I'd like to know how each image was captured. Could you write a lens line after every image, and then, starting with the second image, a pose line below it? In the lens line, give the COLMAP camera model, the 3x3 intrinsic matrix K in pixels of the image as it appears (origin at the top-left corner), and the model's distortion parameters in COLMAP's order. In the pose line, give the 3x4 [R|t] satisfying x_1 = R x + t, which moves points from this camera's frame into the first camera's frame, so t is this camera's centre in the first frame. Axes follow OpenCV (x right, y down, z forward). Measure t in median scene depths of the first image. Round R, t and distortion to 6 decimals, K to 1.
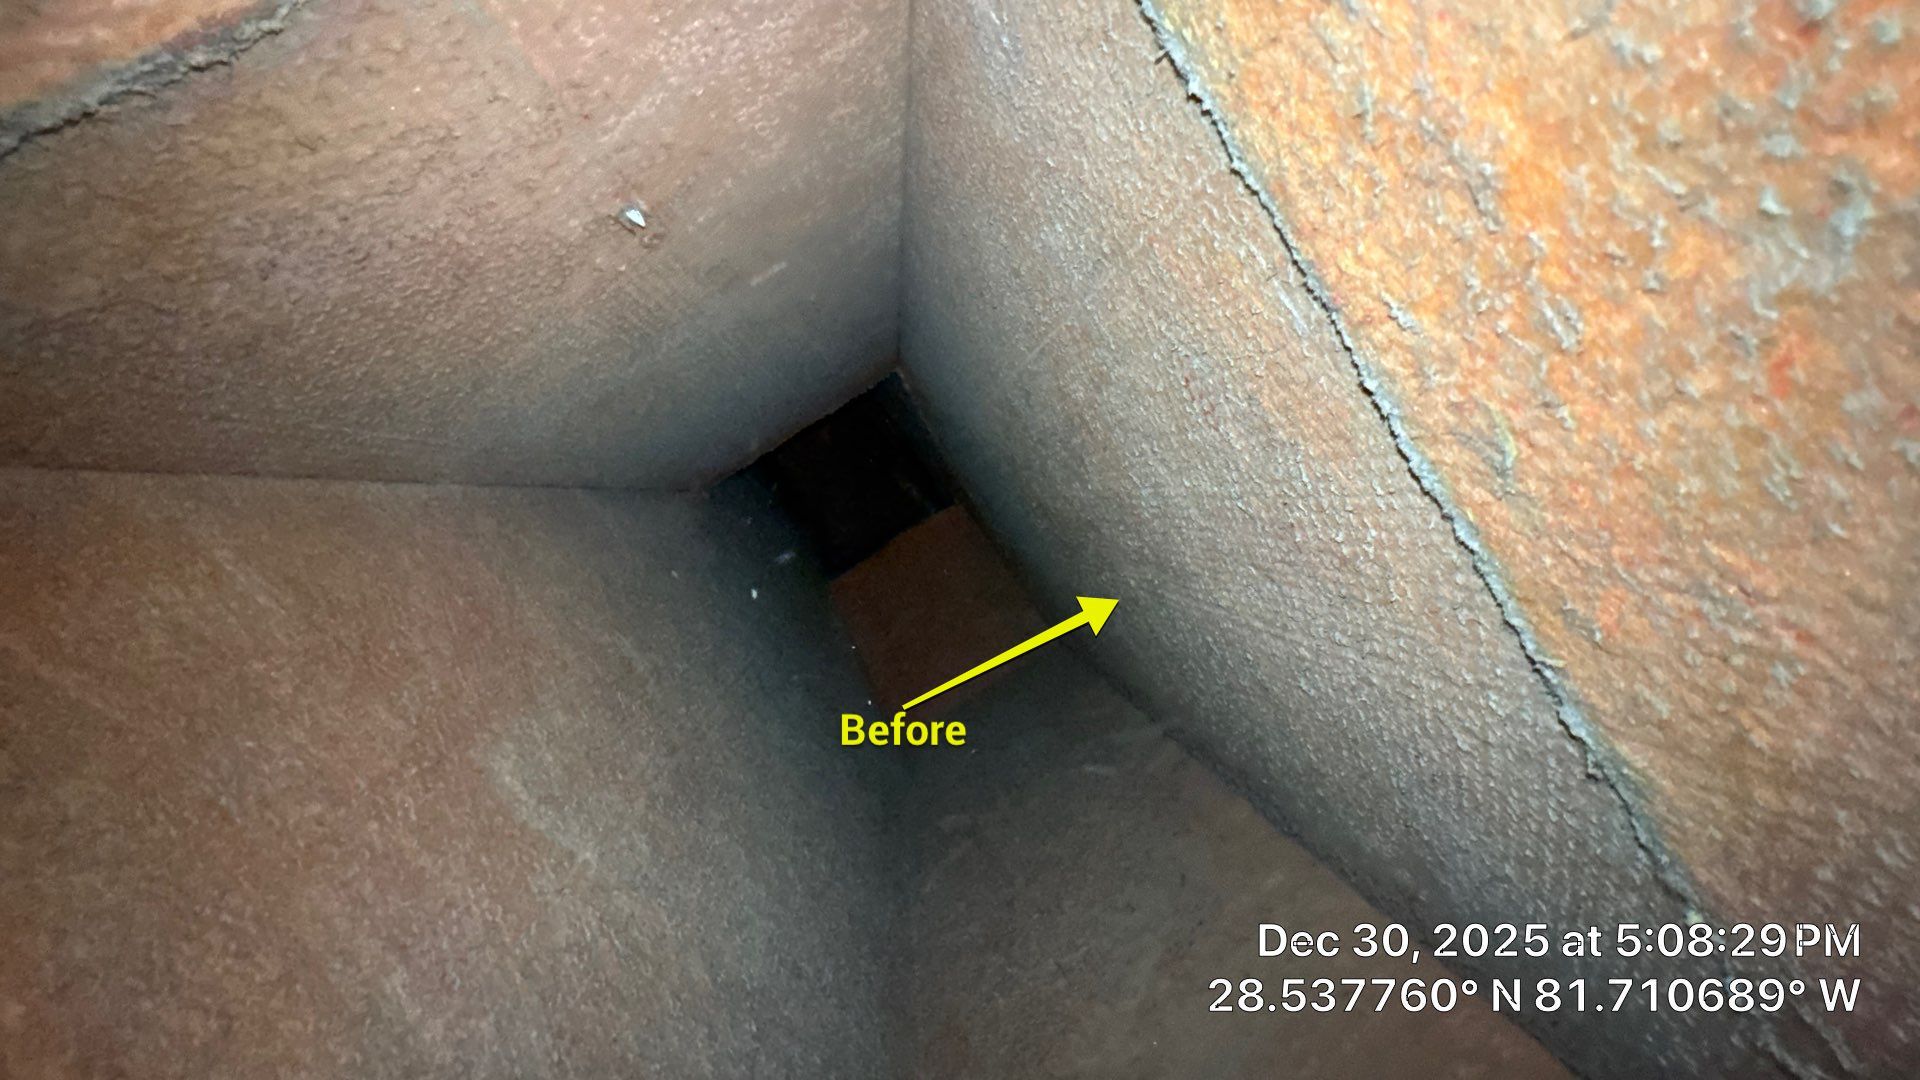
lens RADIAL K [[766.1, 0, 959.2], [0, 766.1, 540.5], [0, 0, 1]] dist [-0.005979, 0.000424]
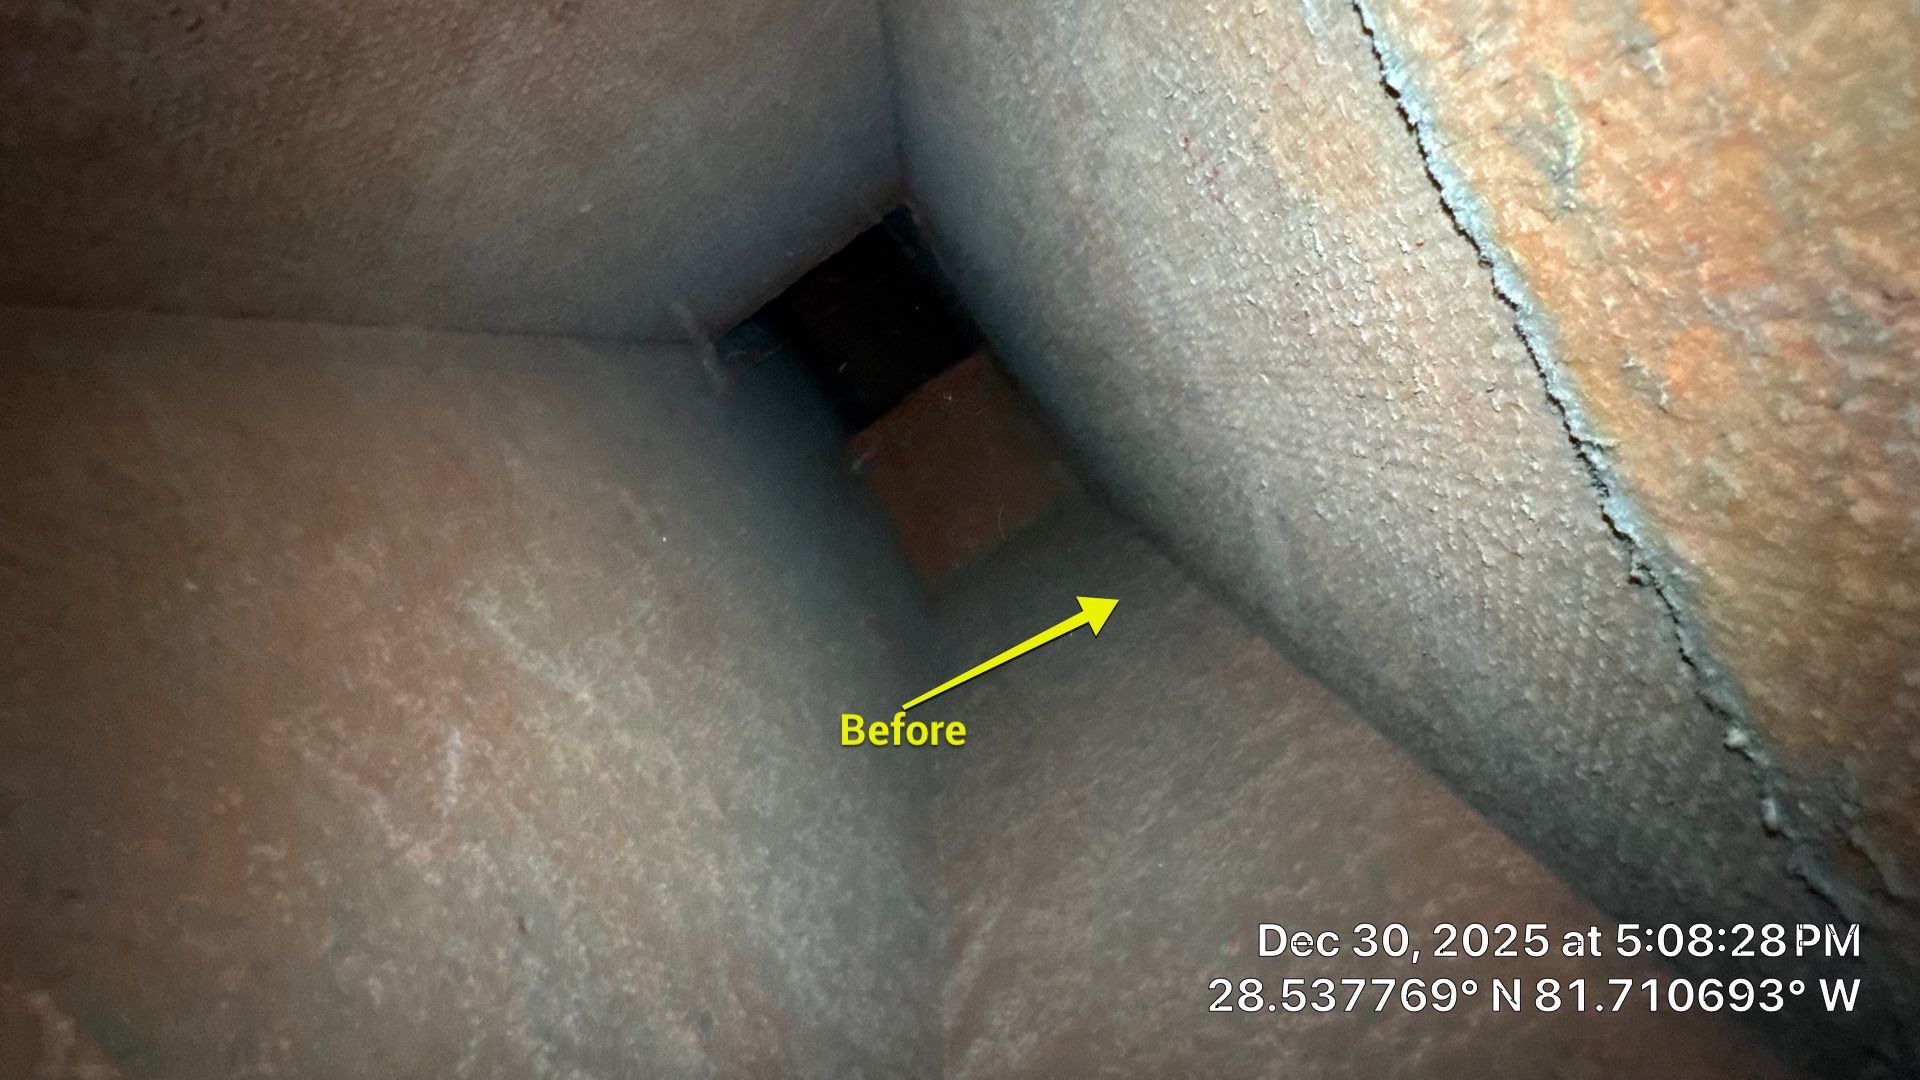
lens RADIAL K [[766.1, 0, 960.0], [0, 766.1, 541.0], [0, 0, 1]] dist [-0.005979, 0.000424]
pose [[0.998426, -0.023032, -0.051135, 0.085728], [0.031893, 0.983169, 0.179891, 0.062427], [0.046131, -0.181239, 0.982357, 0.096525]]
